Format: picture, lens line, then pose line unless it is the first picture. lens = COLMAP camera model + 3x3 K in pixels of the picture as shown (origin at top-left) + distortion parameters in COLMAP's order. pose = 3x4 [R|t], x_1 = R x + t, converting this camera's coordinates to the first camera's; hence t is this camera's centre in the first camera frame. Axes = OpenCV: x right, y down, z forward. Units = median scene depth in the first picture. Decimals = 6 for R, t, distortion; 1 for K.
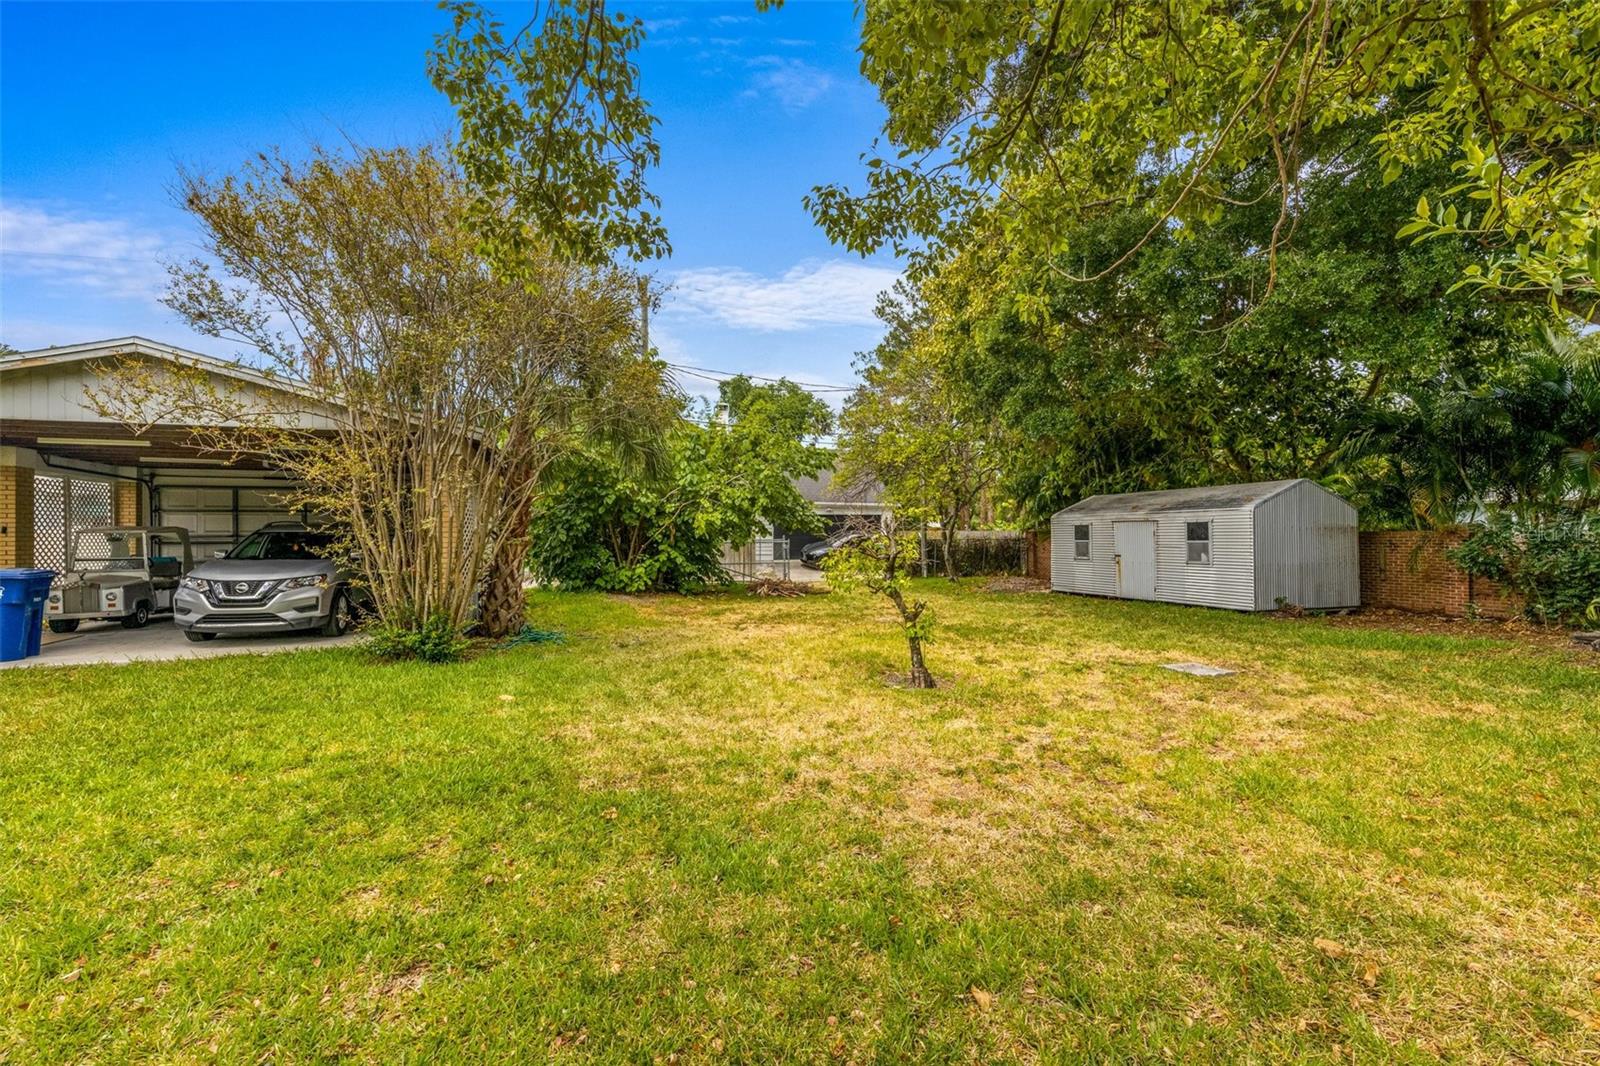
lens RADIAL K [[754.9, 0, 800.0], [0, 754.9, 533.0], [0, 0, 1]] dist [0.000837, 0.000066]
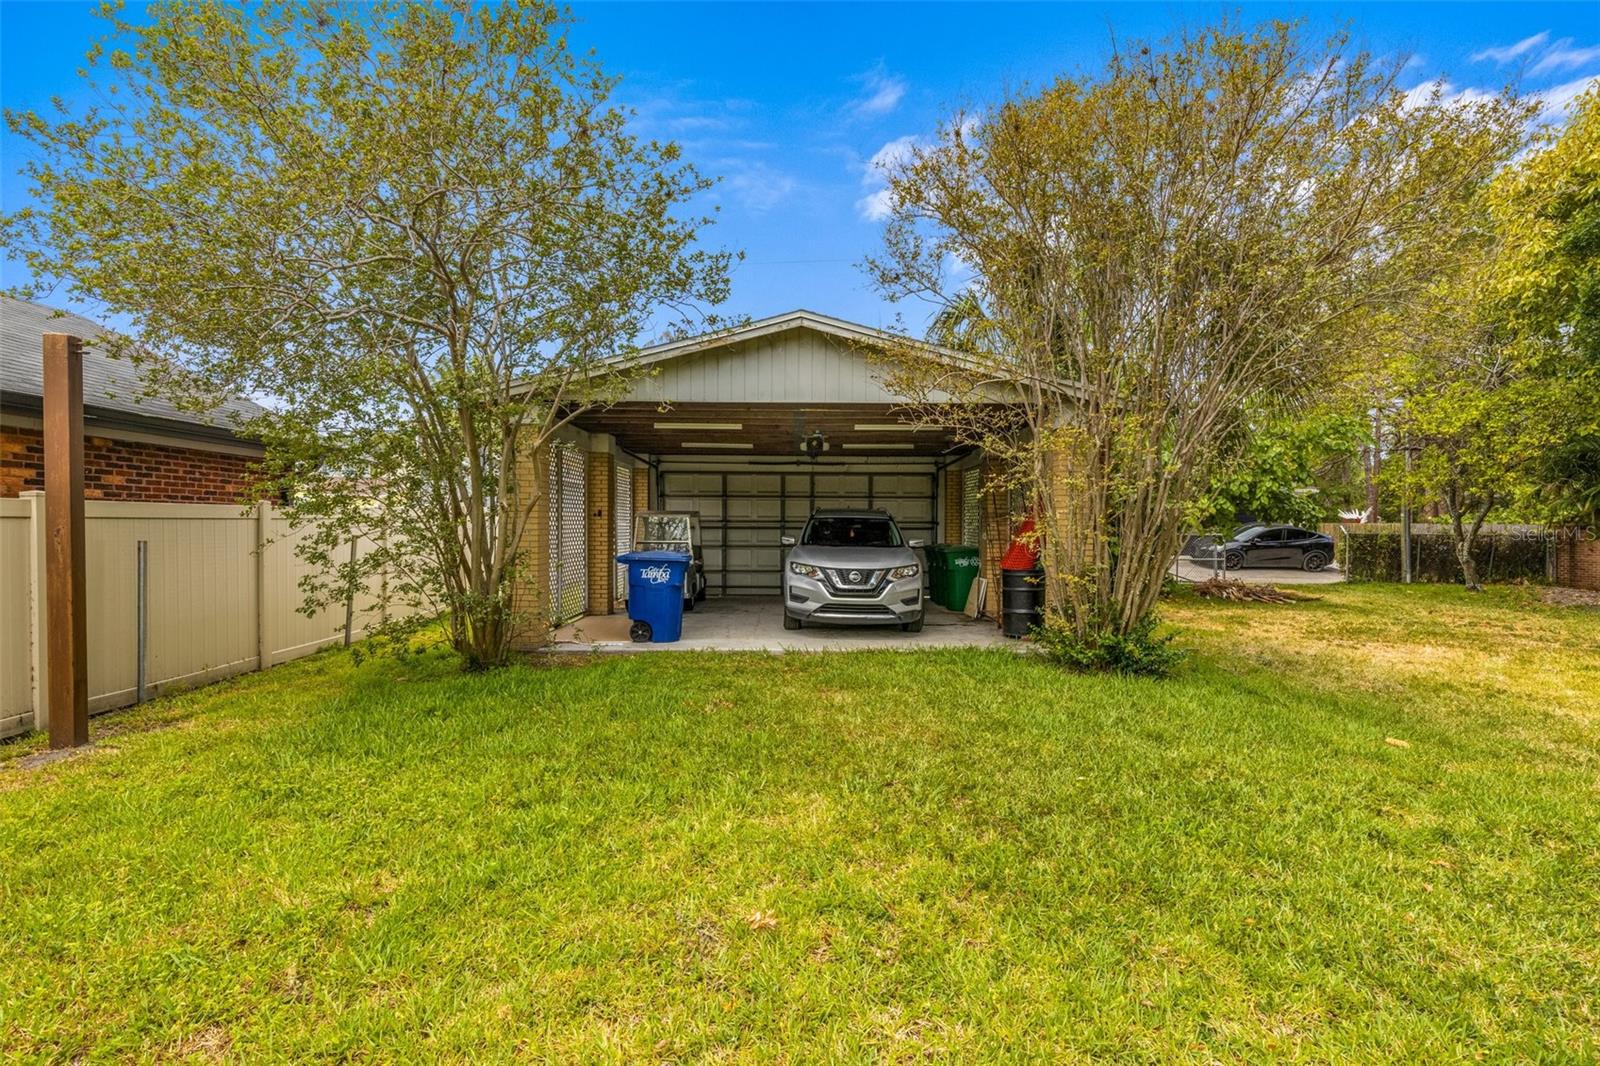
lens RADIAL K [[759.0, 0, 800.0], [0, 759.0, 533.0], [0, 0, 1]] dist [-0.000467, -0.000081]
pose [[0.959869, 0.016291, -0.279977, -0.537036], [-0.012278, 0.999795, 0.016082, 0.003624], [0.280181, -0.011999, 0.959872, 0.074209]]
